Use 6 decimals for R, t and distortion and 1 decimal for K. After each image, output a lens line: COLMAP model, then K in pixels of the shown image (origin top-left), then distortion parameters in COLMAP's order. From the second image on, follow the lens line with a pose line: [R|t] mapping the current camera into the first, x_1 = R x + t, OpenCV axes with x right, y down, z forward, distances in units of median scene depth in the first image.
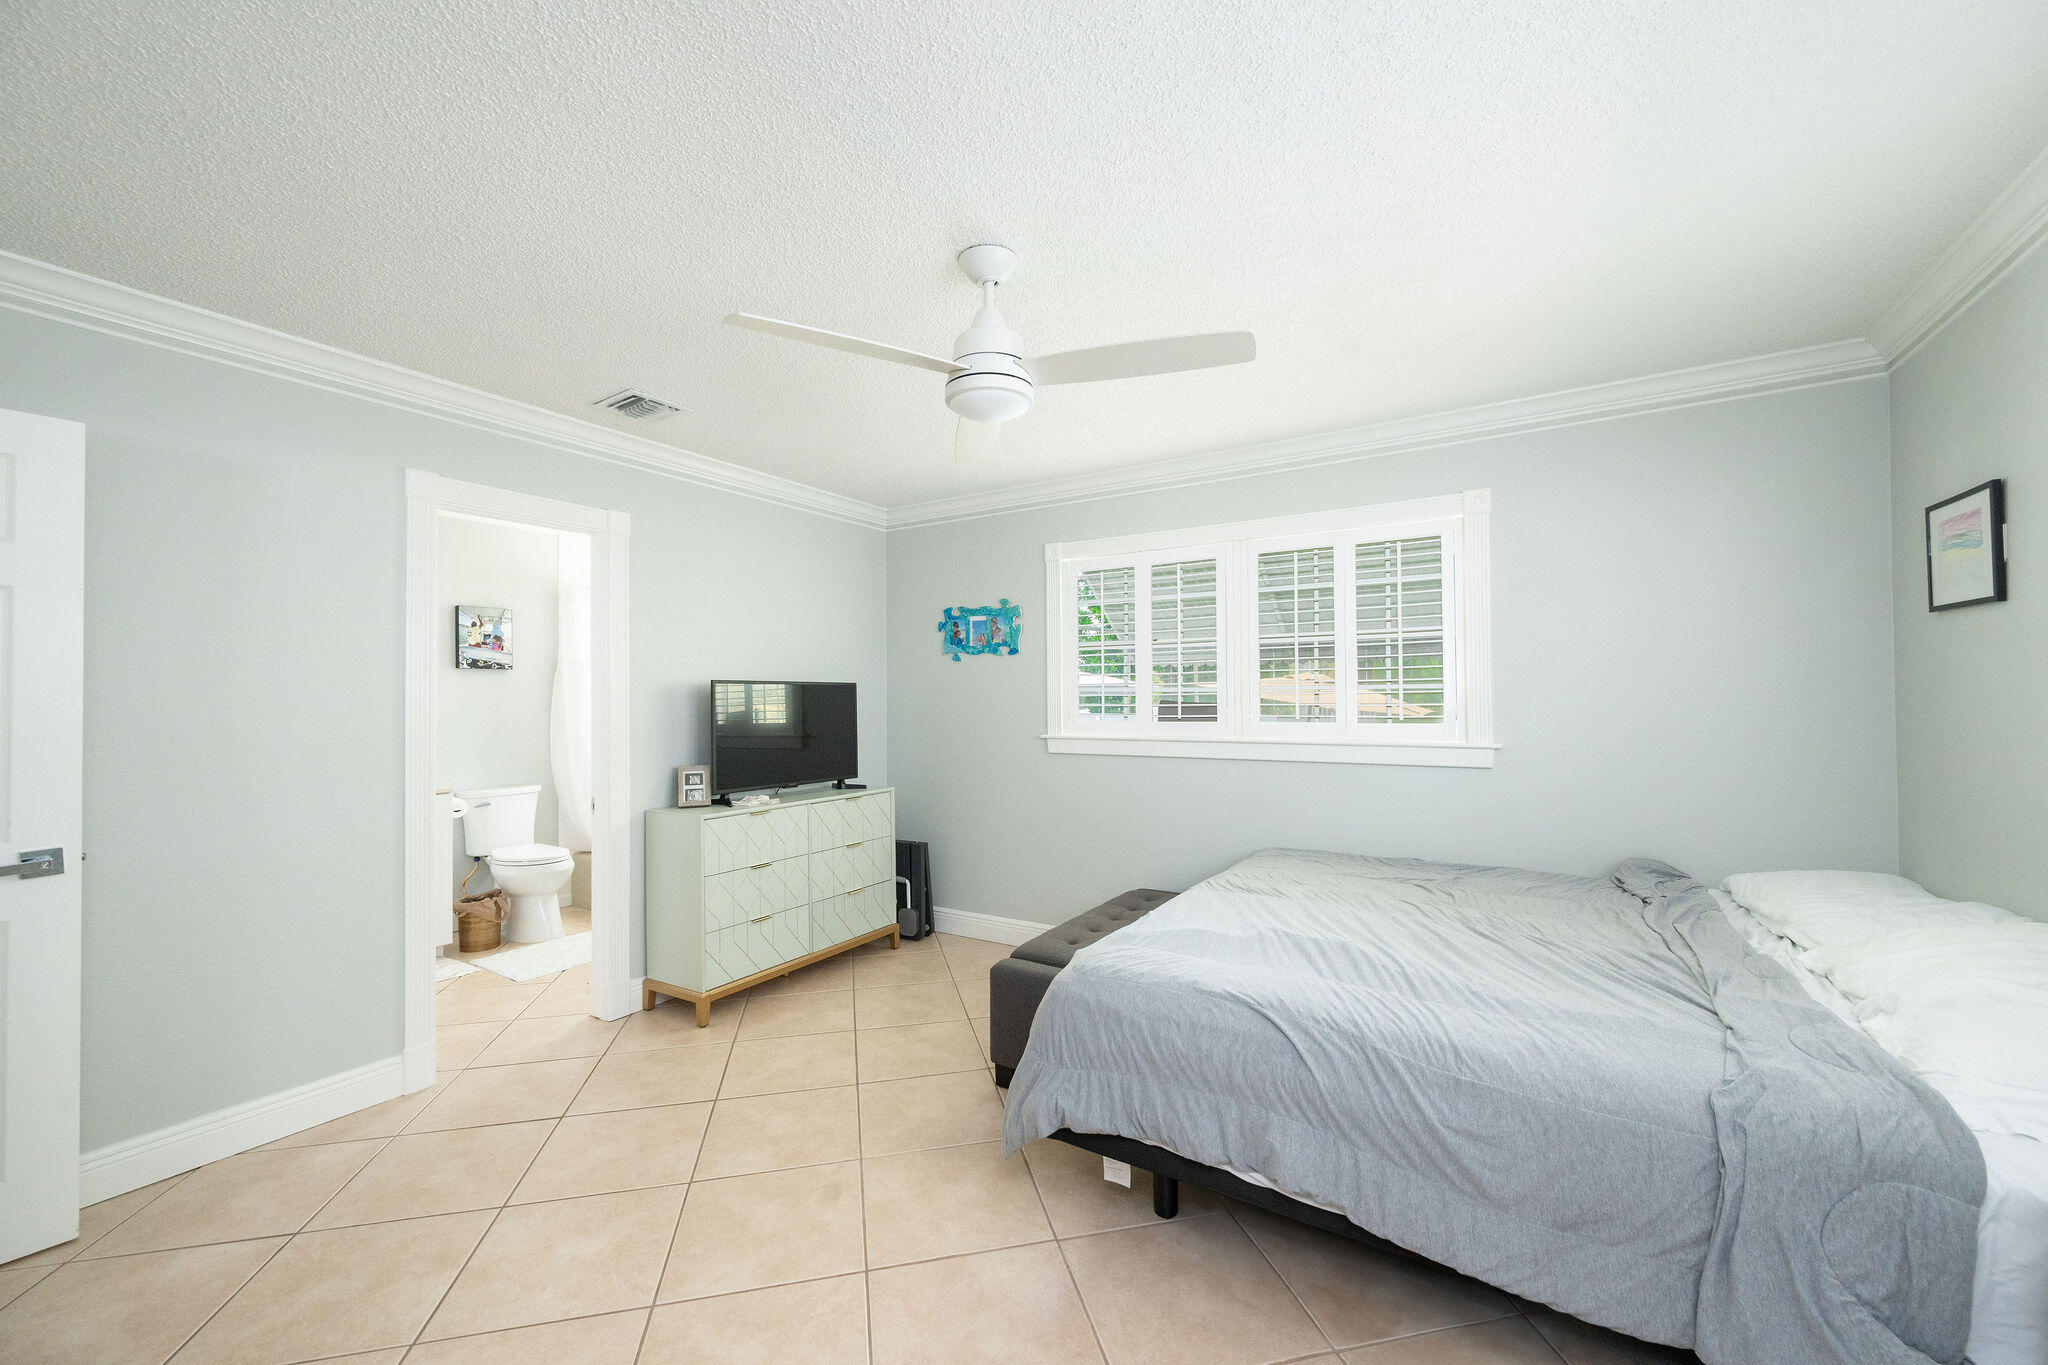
lens RADIAL K [[800.2, 0, 1032.3], [0, 800.2, 685.4], [0, 0, 1]] dist [0.003137, 0.000533]
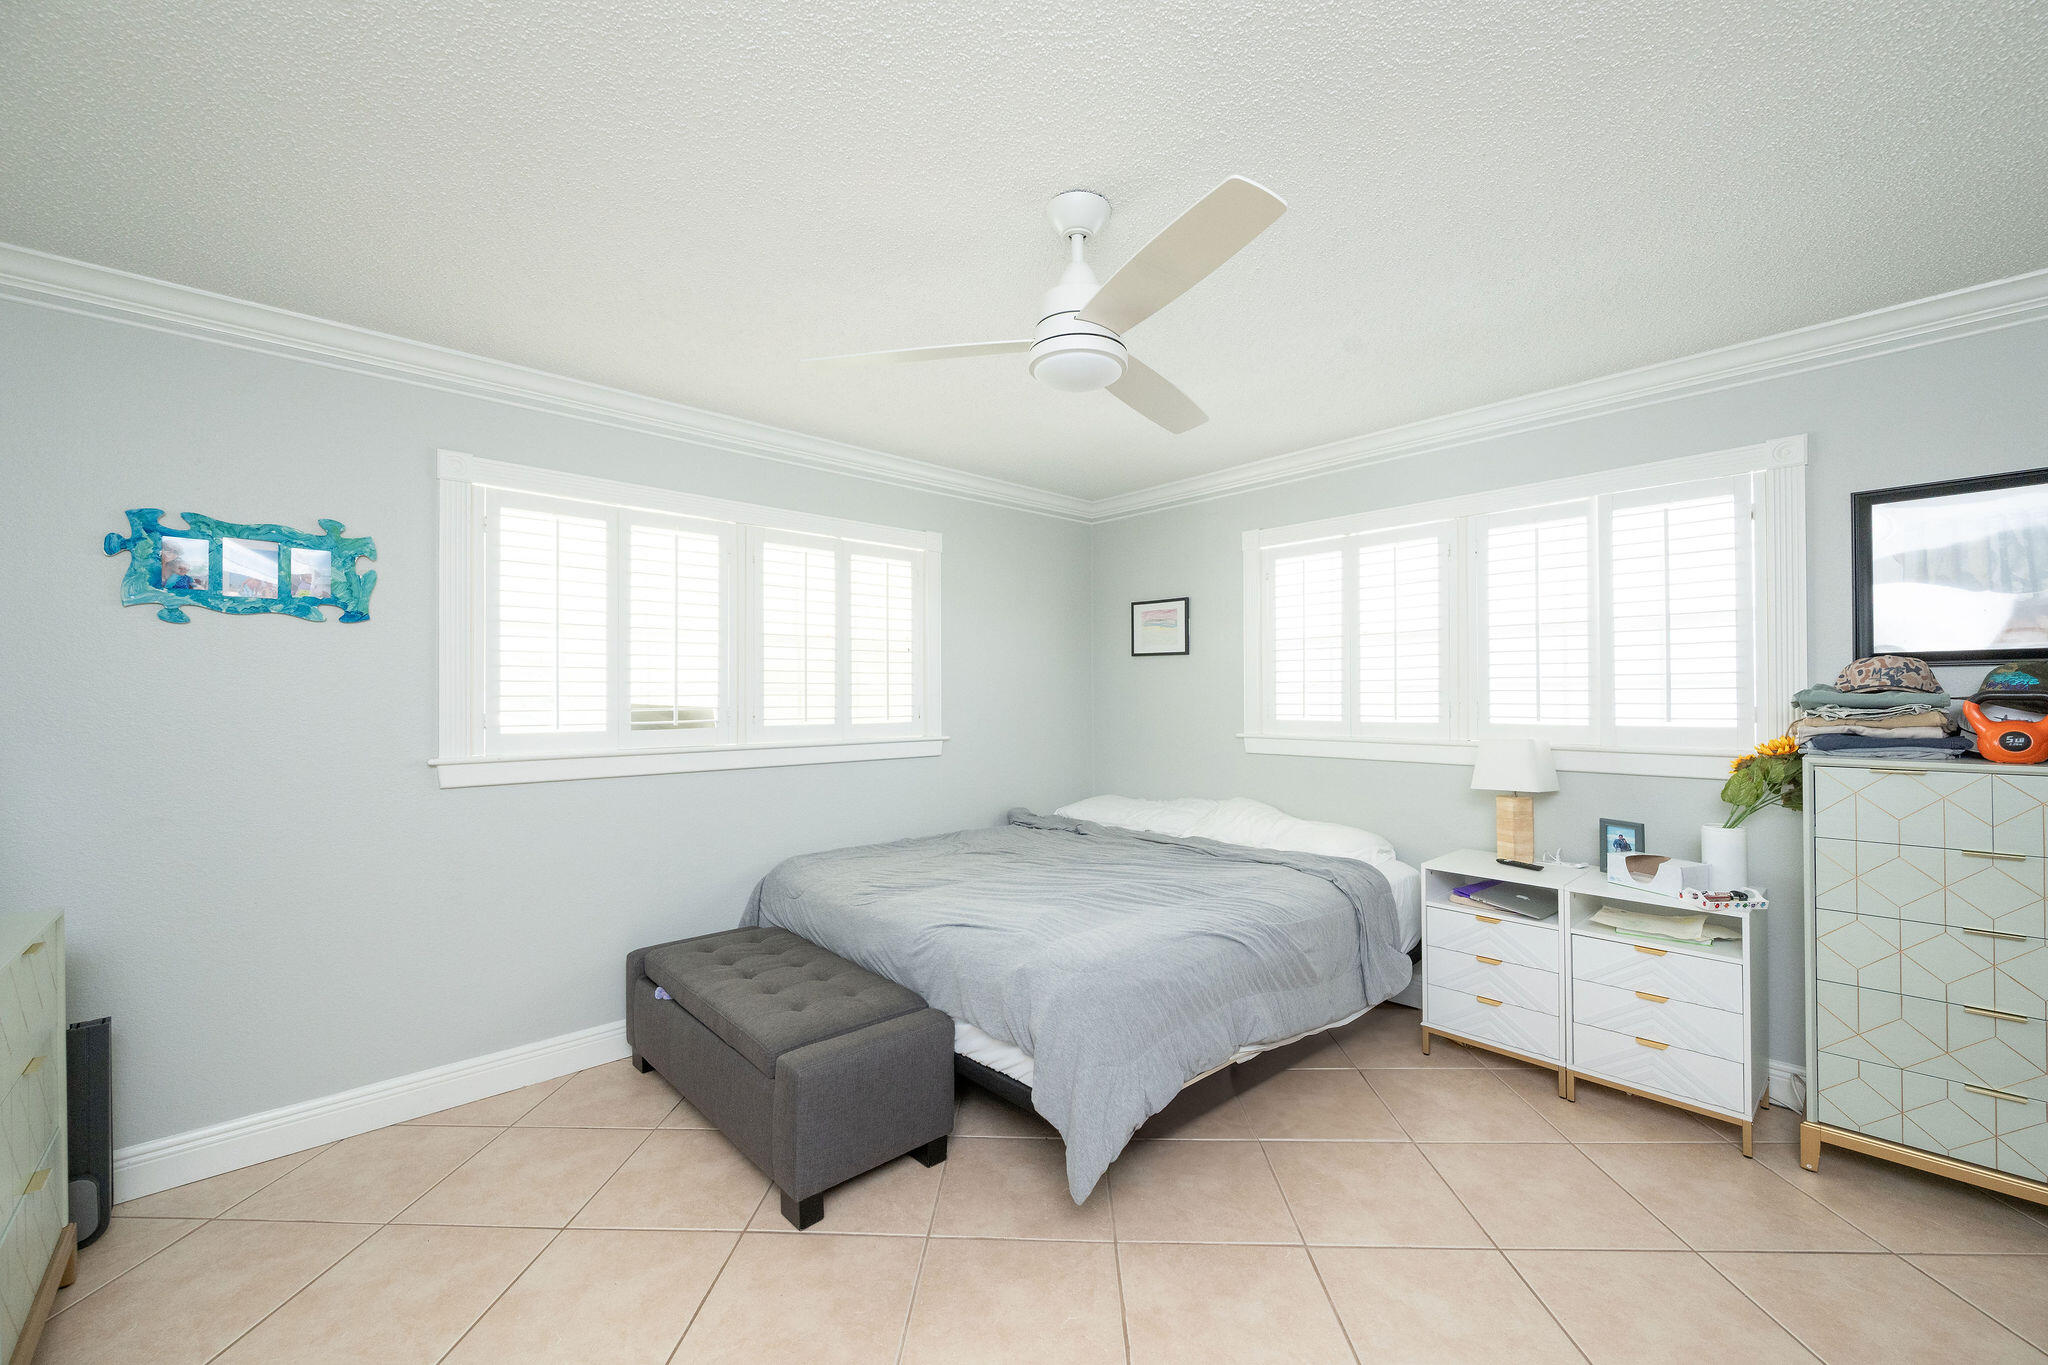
lens RADIAL K [[800.2, 0, 1038.8], [0, 800.2, 691.7], [0, 0, 1]] dist [0.003137, 0.000533]
pose [[0.270593, 0.015694, 0.962566, -0.440039], [-0.011490, 0.999849, -0.013071, 0.012341], [-0.962625, -0.007523, 0.270733, 0.381184]]
